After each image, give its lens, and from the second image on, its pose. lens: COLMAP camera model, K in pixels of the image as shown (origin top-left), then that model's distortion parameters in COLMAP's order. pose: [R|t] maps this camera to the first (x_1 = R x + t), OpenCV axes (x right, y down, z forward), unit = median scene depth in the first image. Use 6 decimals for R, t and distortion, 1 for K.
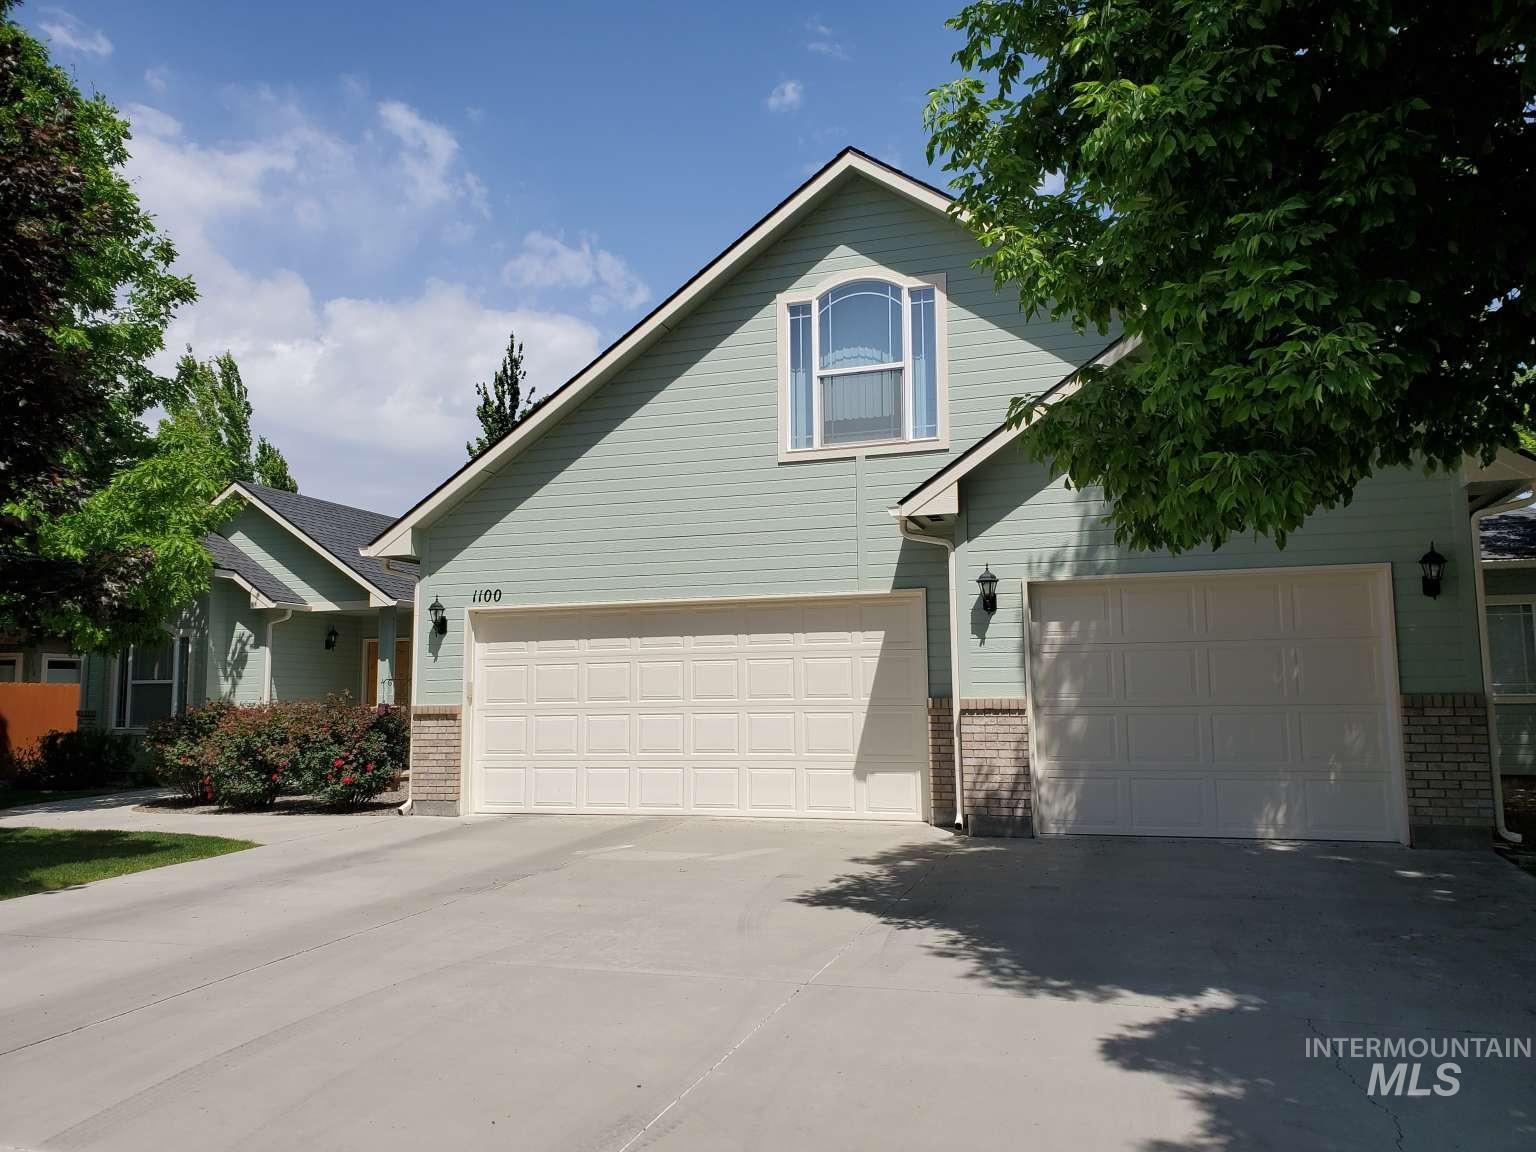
lens RADIAL K [[1178.0, 0, 768.0], [0, 1178.0, 576.0], [0, 0, 1]] dist [0.067397, -0.000810]
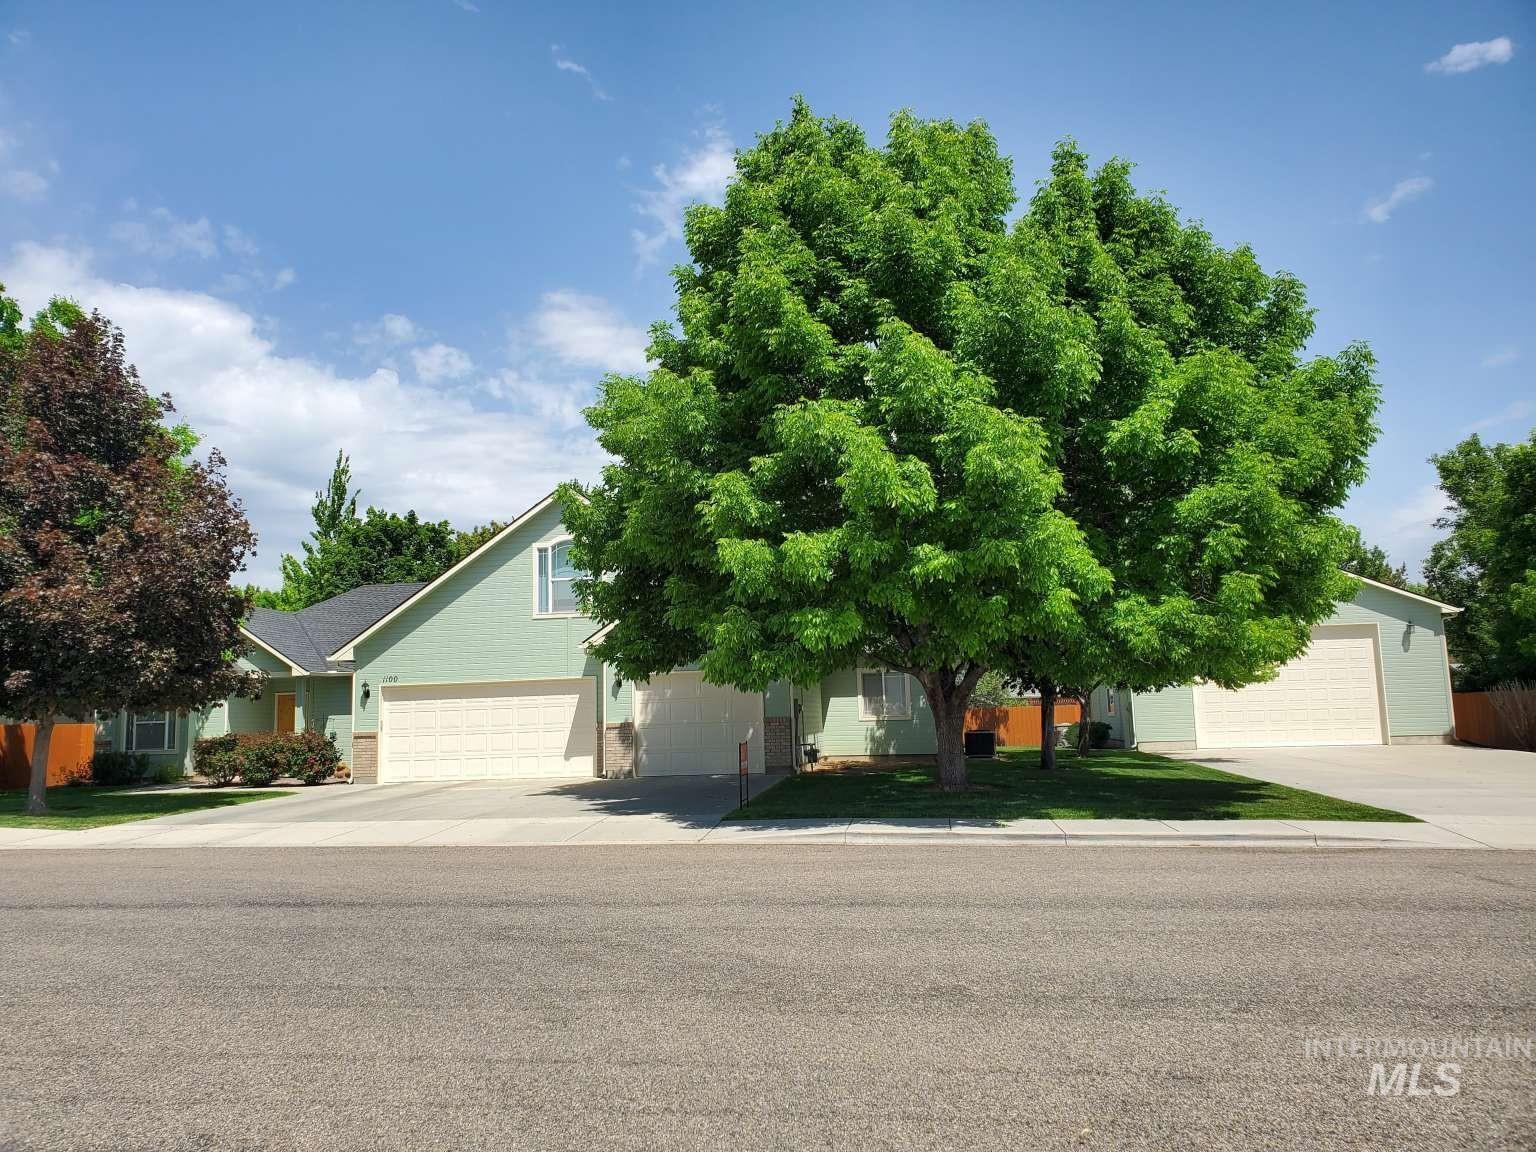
lens RADIAL K [[1178.0, 0, 768.0], [0, 1178.0, 576.0], [0, 0, 1]] dist [0.067397, -0.000810]
pose [[0.983649, 0.005658, 0.180008, 0.041671], [-0.002061, 0.999794, -0.020168, -0.125765], [-0.180085, 0.019467, 0.983458, -1.202843]]
